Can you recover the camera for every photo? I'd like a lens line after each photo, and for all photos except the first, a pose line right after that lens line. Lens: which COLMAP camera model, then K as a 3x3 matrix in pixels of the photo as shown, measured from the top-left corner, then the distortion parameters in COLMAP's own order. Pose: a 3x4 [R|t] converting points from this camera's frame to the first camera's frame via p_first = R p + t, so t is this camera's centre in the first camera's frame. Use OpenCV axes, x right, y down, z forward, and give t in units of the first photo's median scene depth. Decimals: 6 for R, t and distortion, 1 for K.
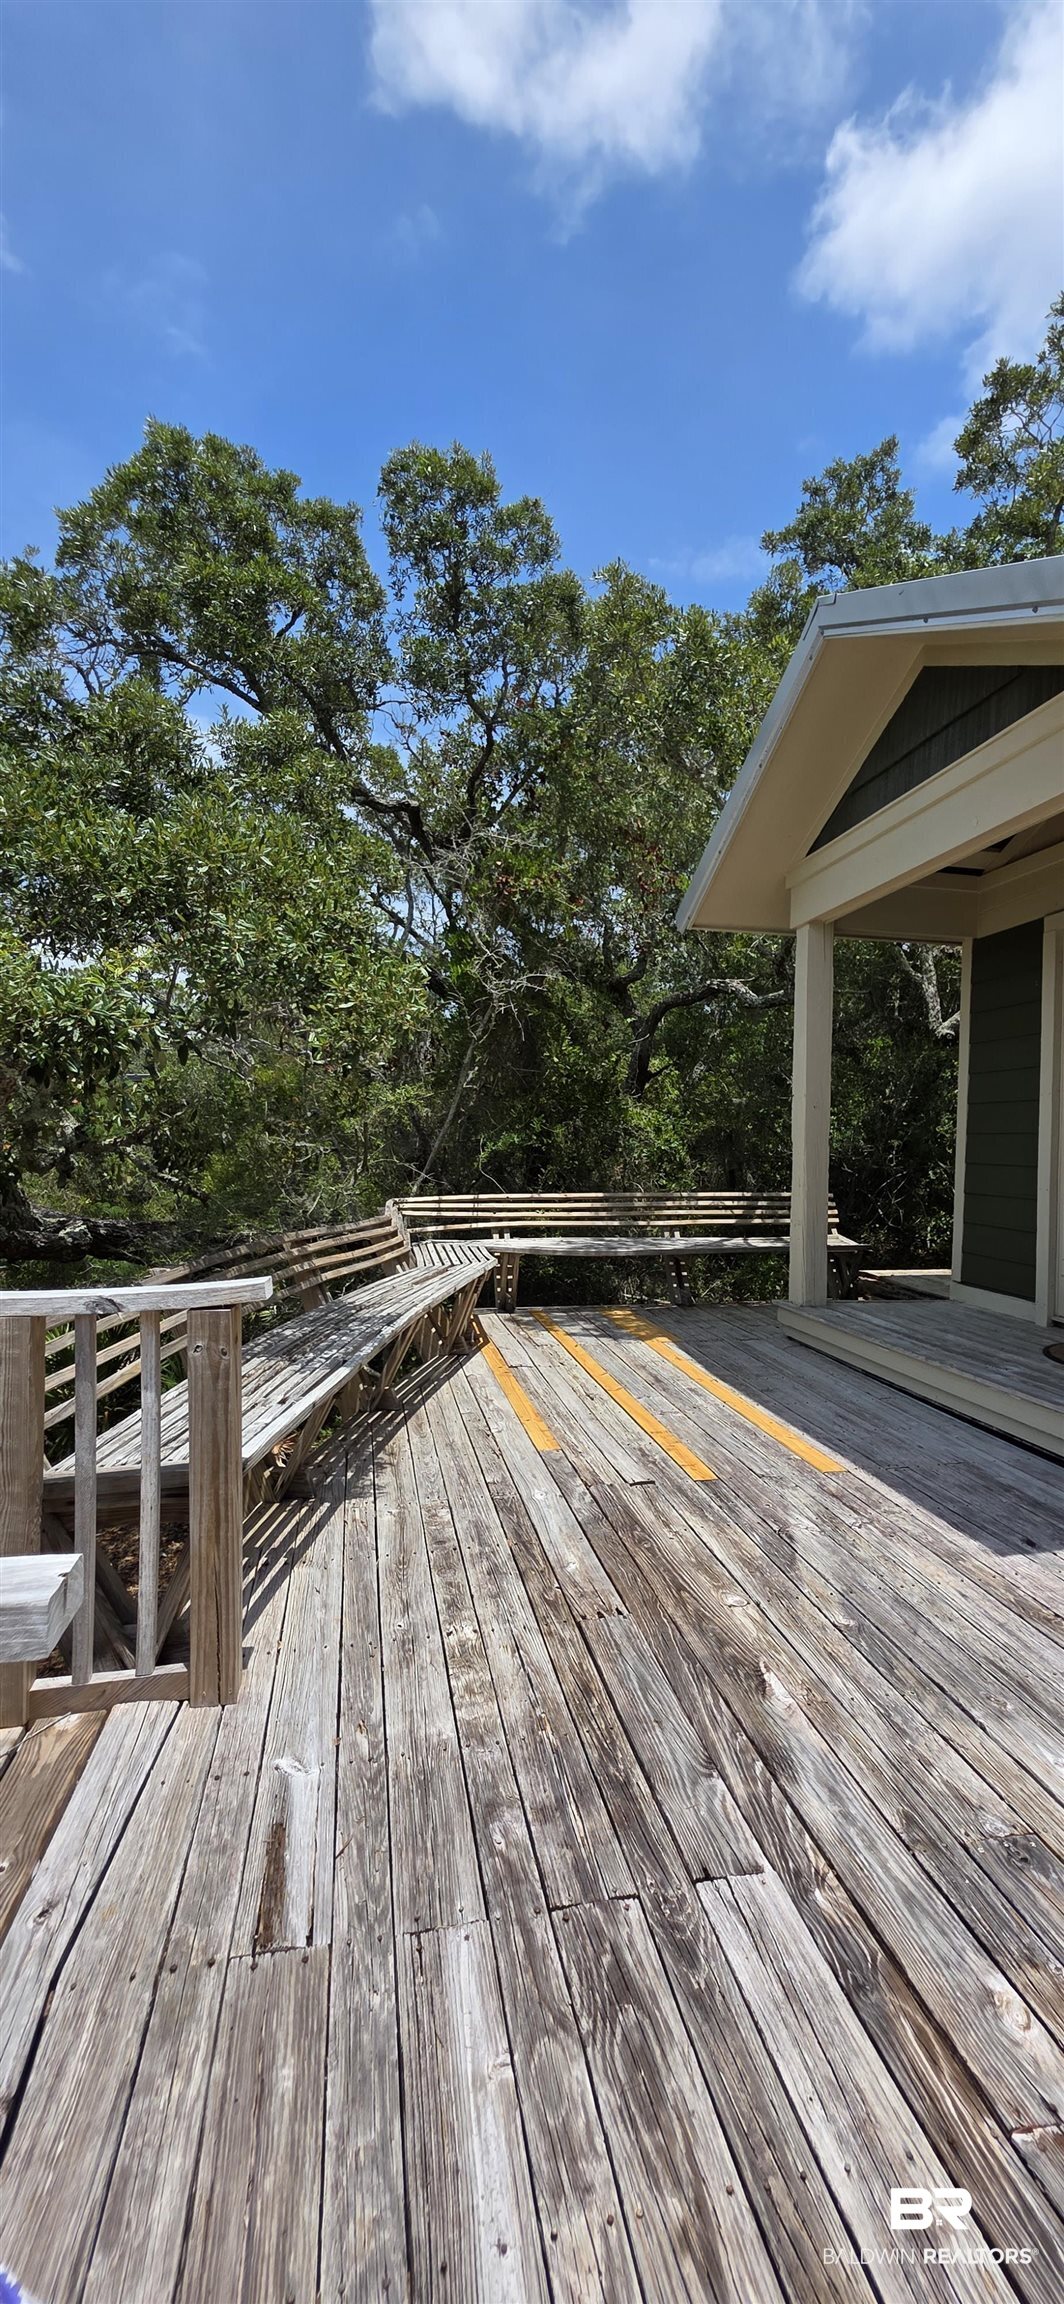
lens RADIAL K [[957.2, 0, 546.0], [0, 957.2, 1149.8], [0, 0, 1]] dist [0.003735, -0.000589]
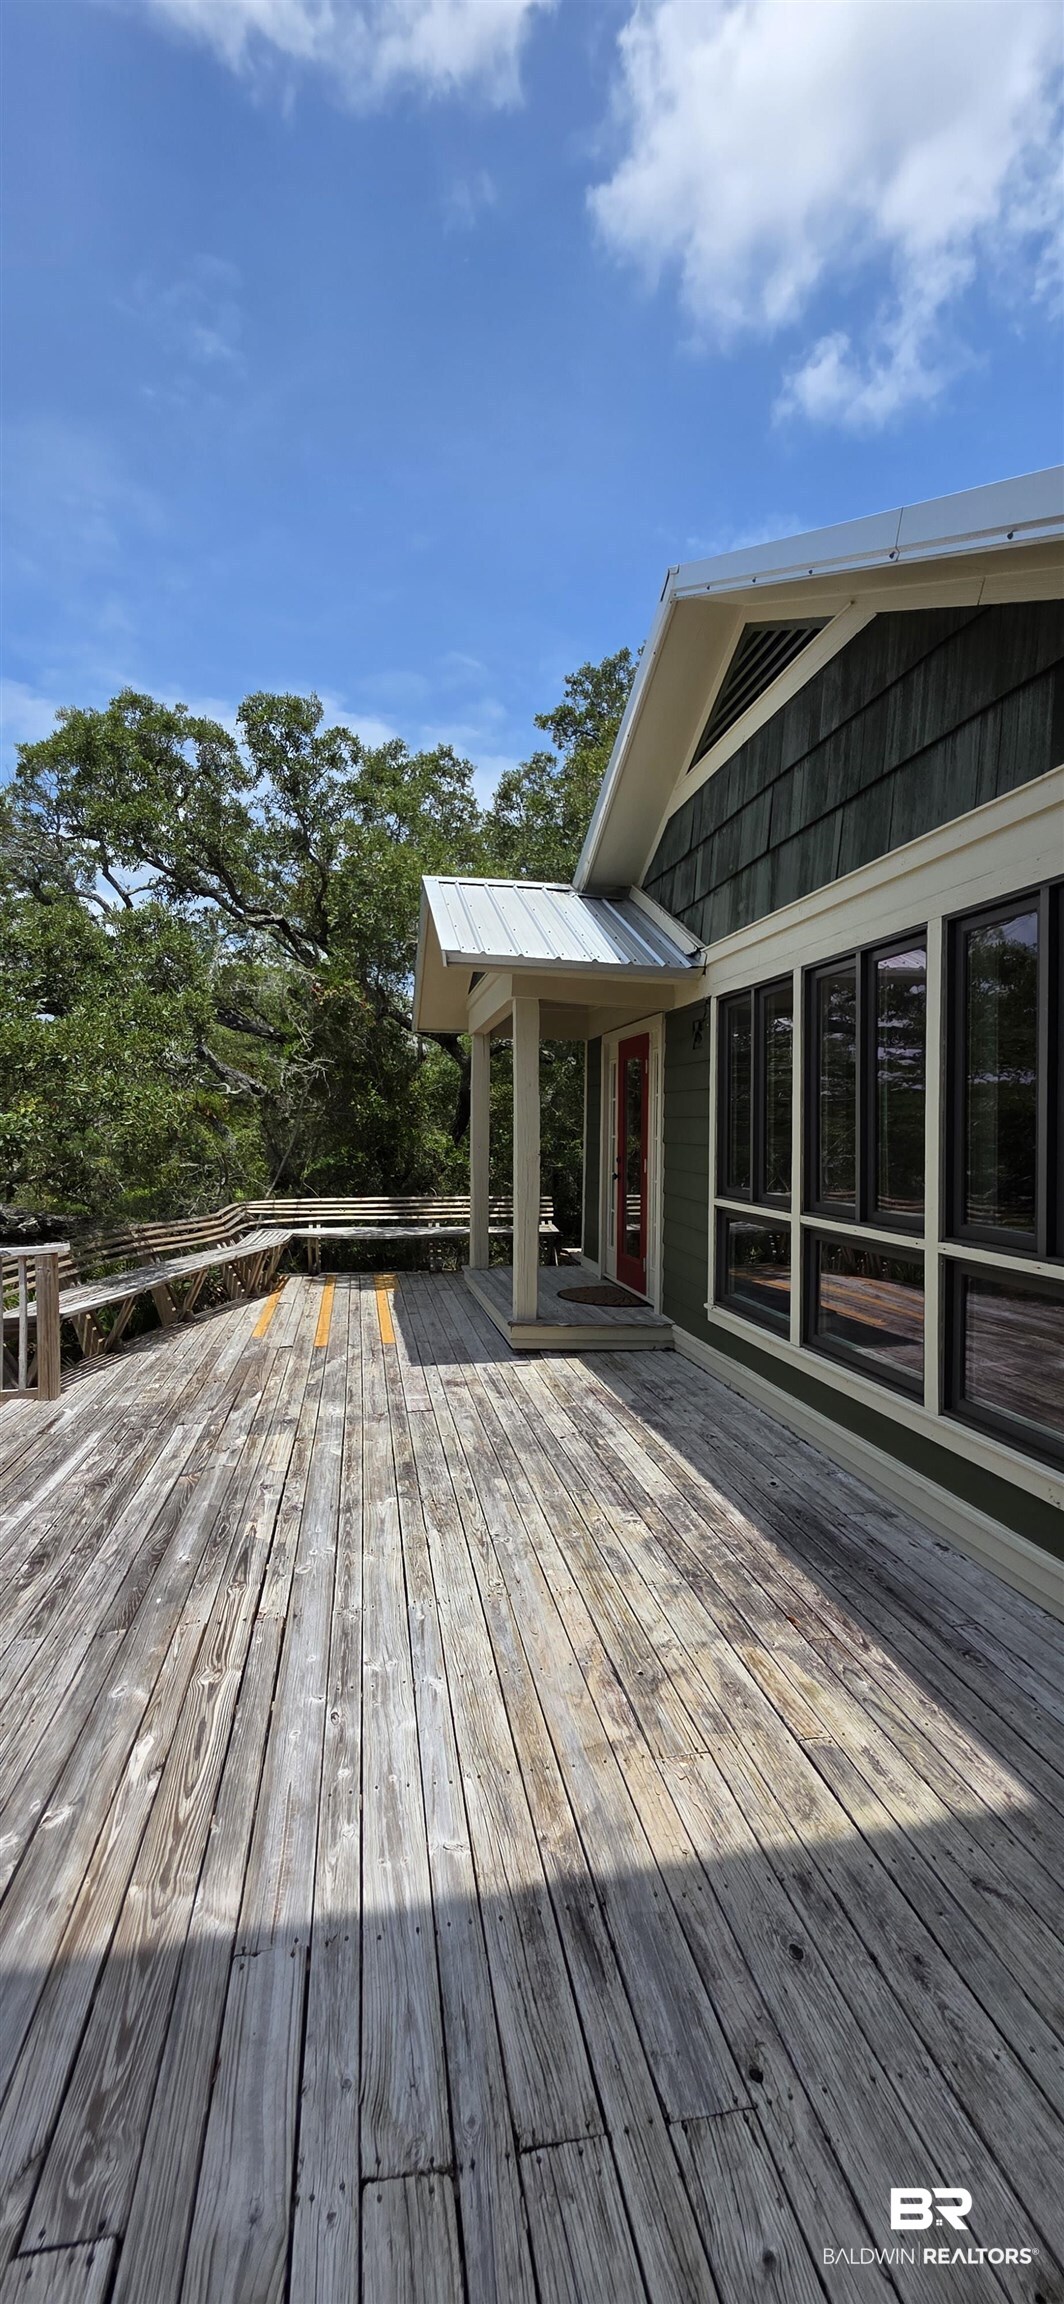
lens RADIAL K [[957.2, 0, 548.1], [0, 957.2, 1141.8], [0, 0, 1]] dist [0.003735, -0.000589]
pose [[0.999982, -0.003516, 0.004918, 0.762777], [0.003497, 0.999986, 0.003925, -0.115419], [-0.004932, -0.003907, 0.999980, -1.234132]]
